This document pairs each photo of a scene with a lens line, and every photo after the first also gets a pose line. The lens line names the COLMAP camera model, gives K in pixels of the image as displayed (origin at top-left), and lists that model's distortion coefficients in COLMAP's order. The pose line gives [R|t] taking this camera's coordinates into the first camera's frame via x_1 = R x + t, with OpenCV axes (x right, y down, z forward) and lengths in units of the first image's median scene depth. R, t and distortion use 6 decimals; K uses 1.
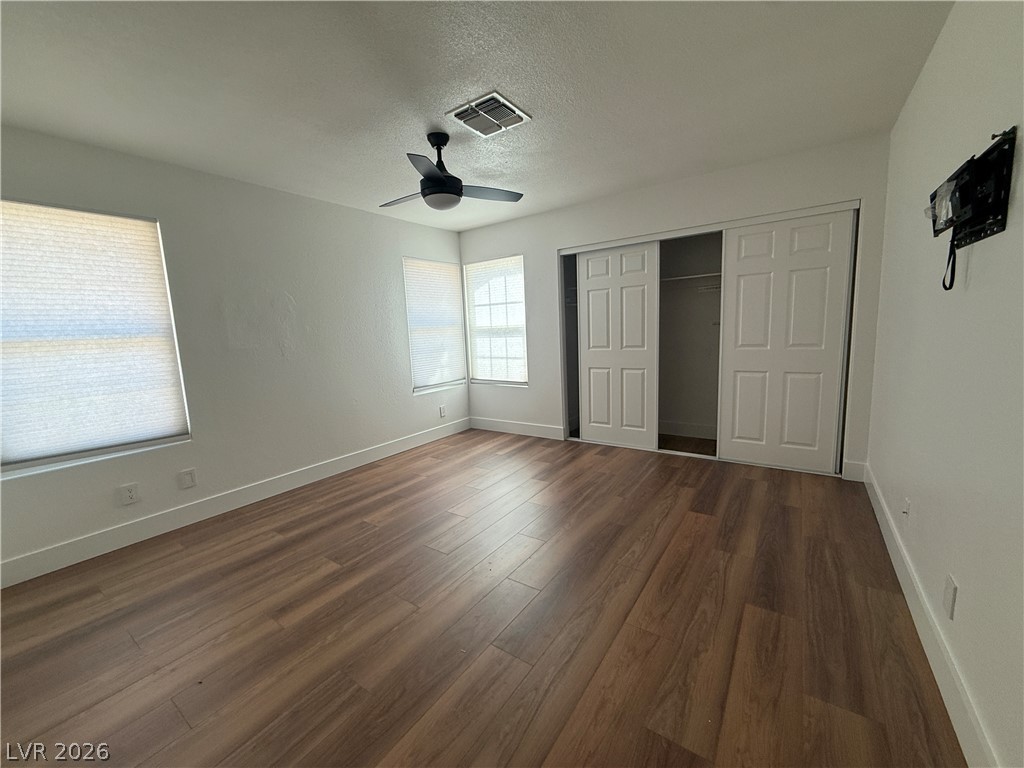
lens RADIAL K [[410.7, 0, 513.7], [0, 410.7, 387.9], [0, 0, 1]] dist [-0.001695, -0.000936]
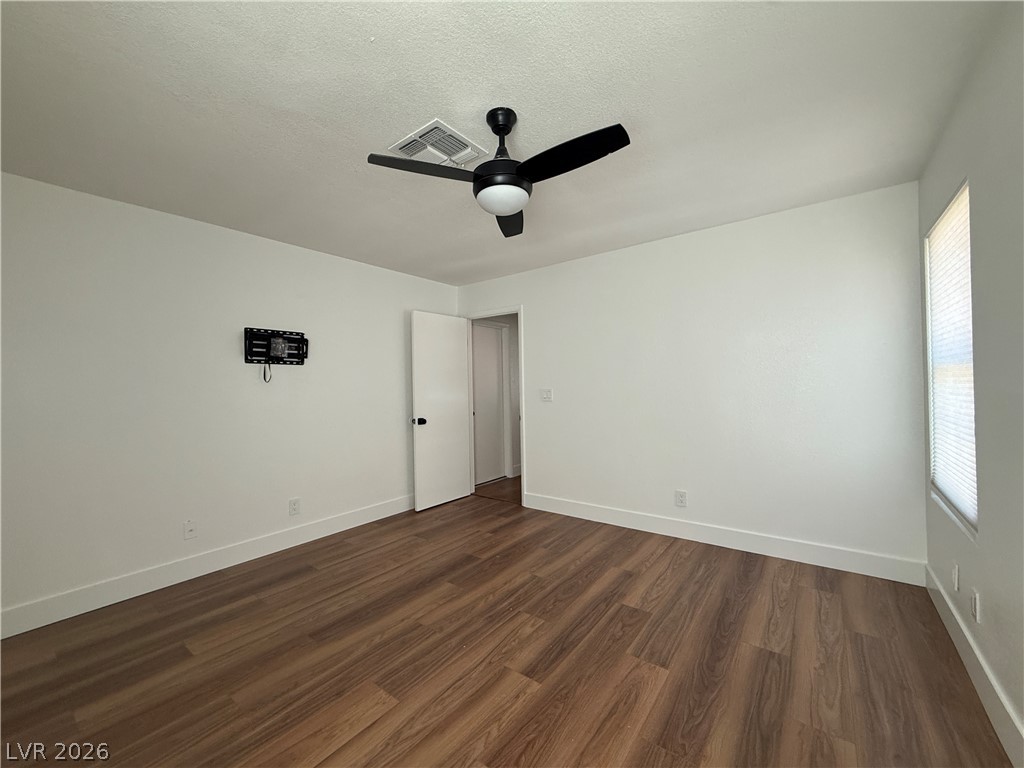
lens RADIAL K [[410.7, 0, 510.0], [0, 410.7, 382.7], [0, 0, 1]] dist [-0.001695, -0.000936]
pose [[-0.996937, 0.065245, 0.043127, -0.224966], [0.070523, 0.988331, 0.135009, -0.279294], [-0.033815, 0.137637, -0.989905, 1.993992]]
